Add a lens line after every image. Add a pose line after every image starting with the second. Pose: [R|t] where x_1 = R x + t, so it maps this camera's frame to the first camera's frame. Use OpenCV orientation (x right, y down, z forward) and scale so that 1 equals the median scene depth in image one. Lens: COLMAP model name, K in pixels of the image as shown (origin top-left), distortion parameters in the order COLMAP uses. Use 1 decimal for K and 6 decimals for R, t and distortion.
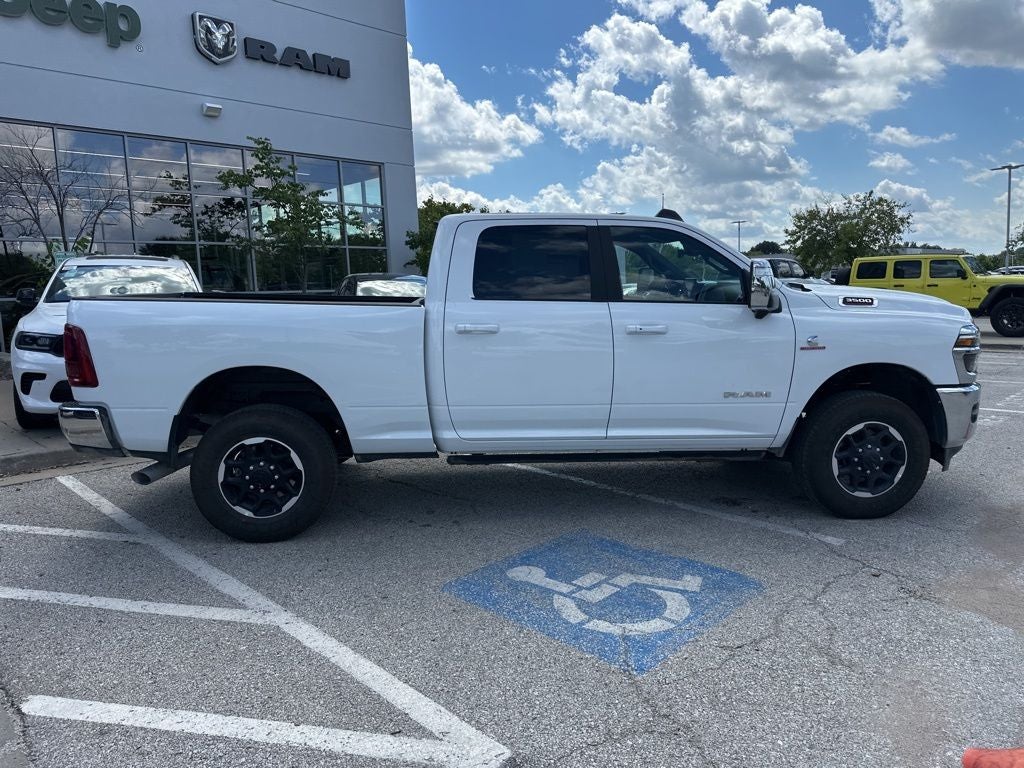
lens RADIAL K [[727.3, 0, 508.9], [0, 727.3, 383.9], [0, 0, 1]] dist [0.032070, -0.037441]
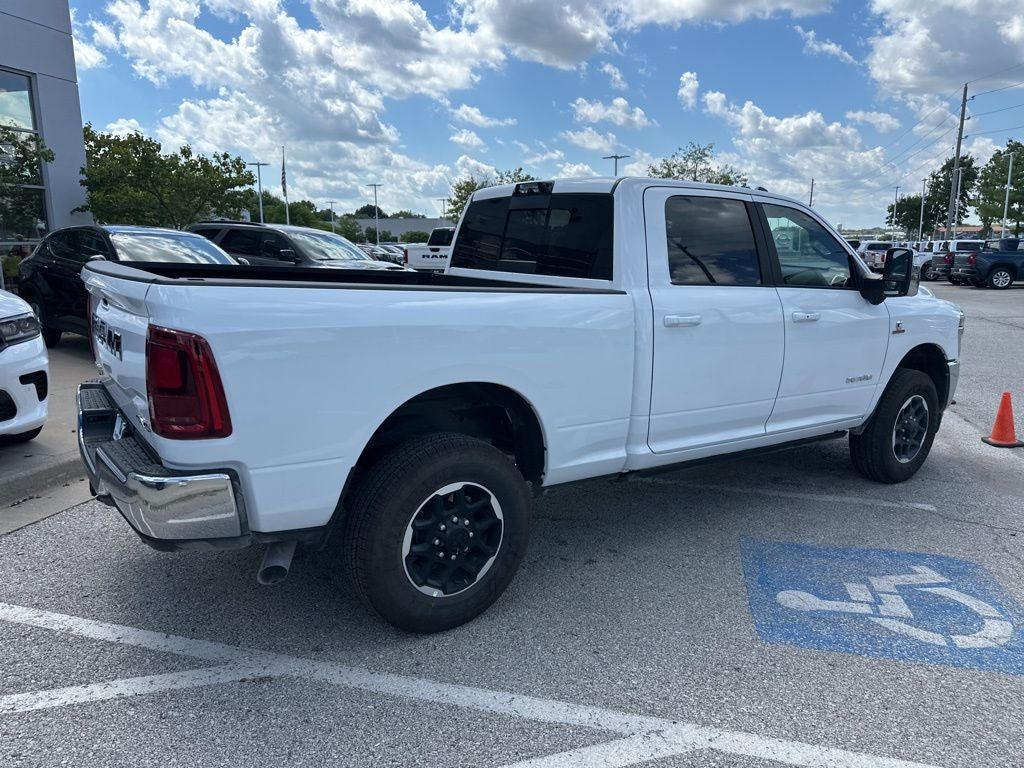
lens RADIAL K [[727.3, 0, 515.0], [0, 727.3, 386.8], [0, 0, 1]] dist [0.032070, -0.037441]
pose [[0.857339, -0.064855, 0.510651, -0.205067], [0.035312, 0.997104, 0.067352, -0.020208], [-0.513540, -0.039711, 0.857146, 0.121749]]
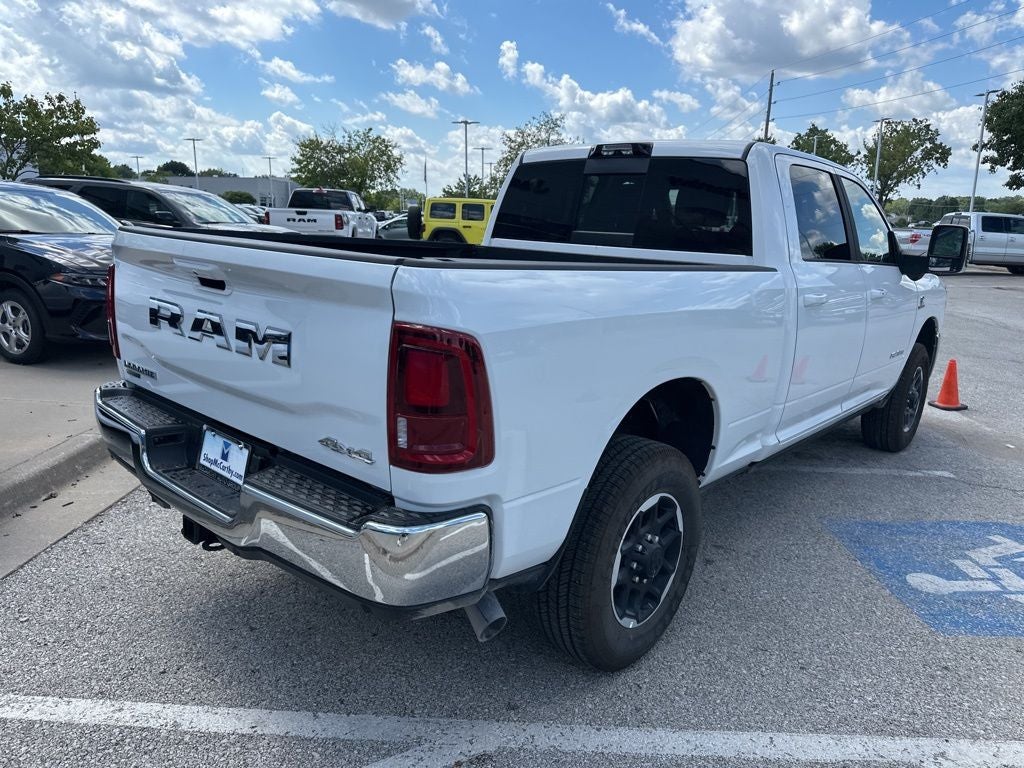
lens RADIAL K [[727.3, 0, 516.8], [0, 727.3, 383.4], [0, 0, 1]] dist [0.032070, -0.037441]
pose [[0.712571, -0.111605, 0.692667, -0.263775], [0.043443, 0.992391, 0.115206, -0.029065], [-0.700254, -0.052001, 0.711997, 0.210790]]
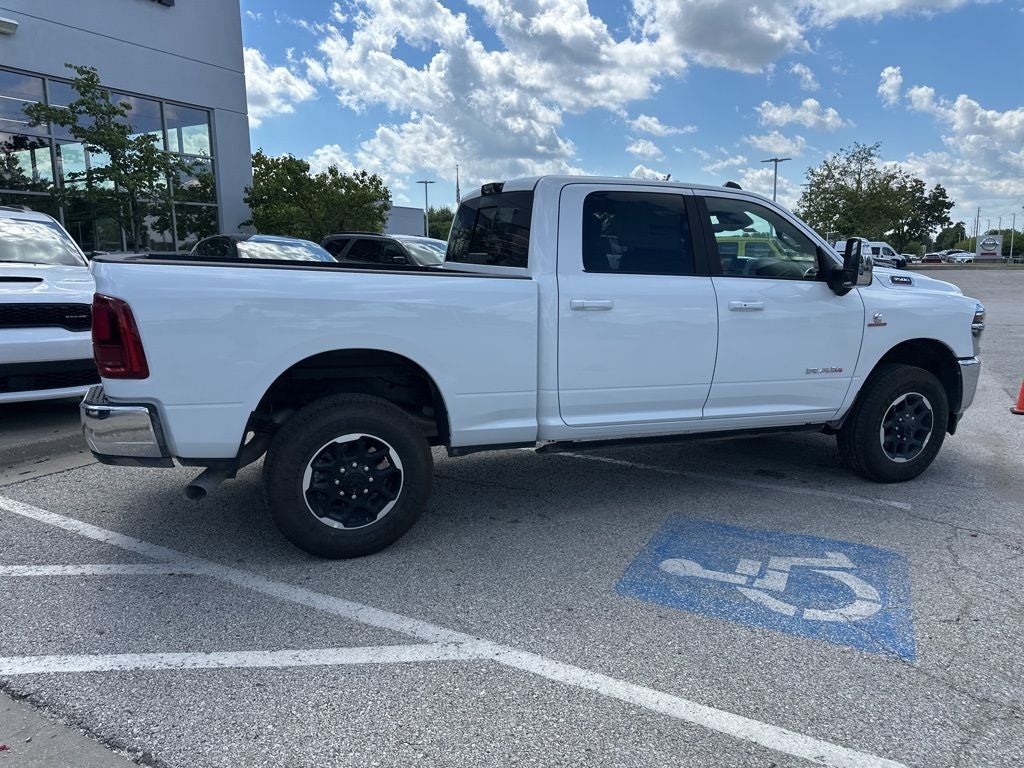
lens RADIAL K [[727.3, 0, 513.3], [0, 727.3, 386.7], [0, 0, 1]] dist [0.032070, -0.037441]
pose [[0.953933, -0.026724, 0.298827, -0.132294], [0.013379, 0.998823, 0.046614, -0.005285], [-0.299721, -0.040469, 0.953168, 0.050401]]
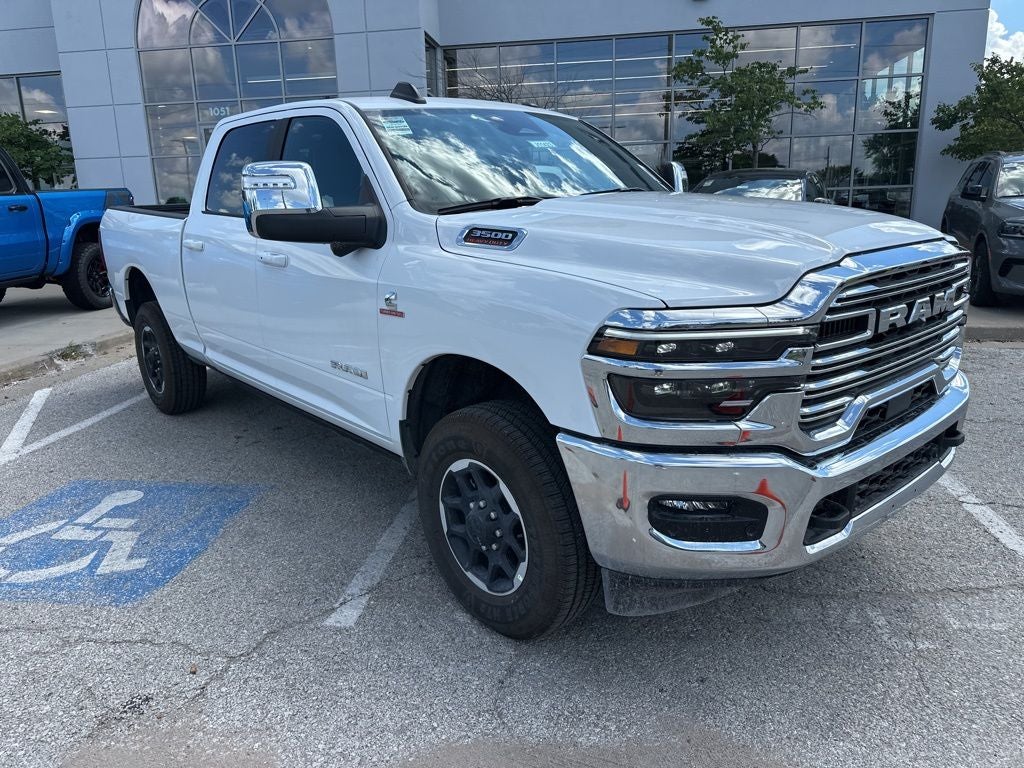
lens RADIAL K [[727.3, 0, 501.1], [0, 727.3, 380.7], [0, 0, 1]] dist [0.032070, -0.037441]
pose [[0.586959, 0.197554, -0.785145, 0.314484], [-0.091823, 0.979759, 0.177876, -0.035952], [0.804393, -0.032312, 0.593218, 0.237681]]
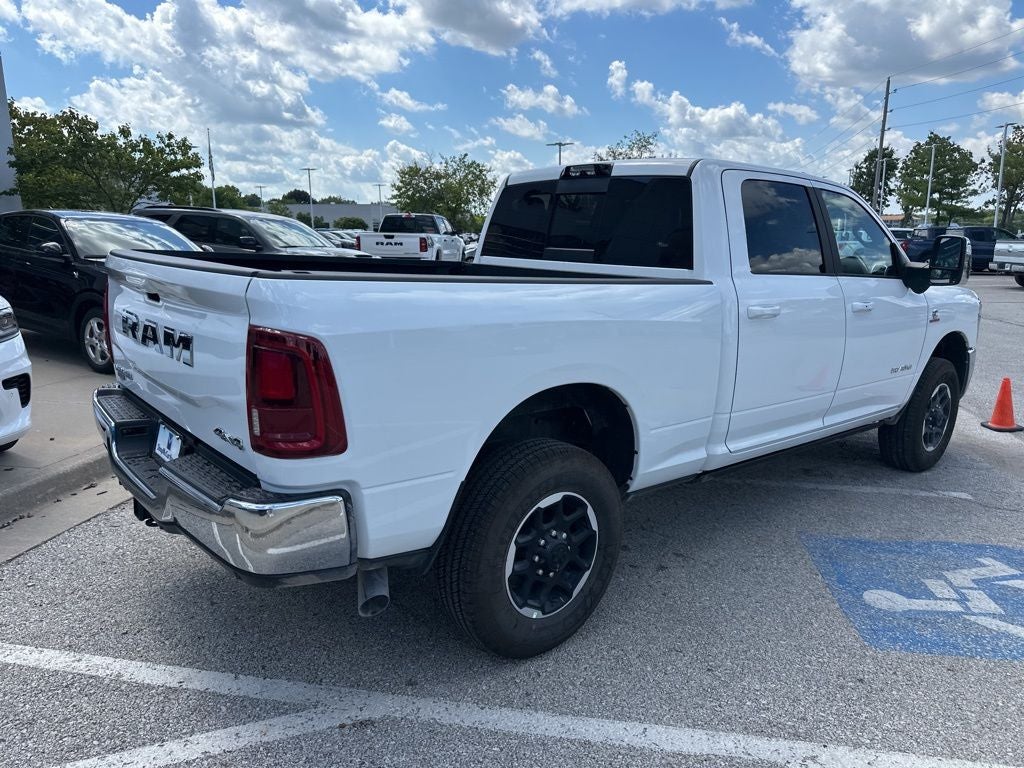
lens RADIAL K [[727.3, 0, 516.7], [0, 727.3, 387.6], [0, 0, 1]] dist [0.032070, -0.037441]
pose [[0.805956, -0.088602, 0.585307, -0.234140], [0.045093, 0.995052, 0.088536, -0.024403], [-0.590256, -0.044963, 0.805963, 0.164642]]
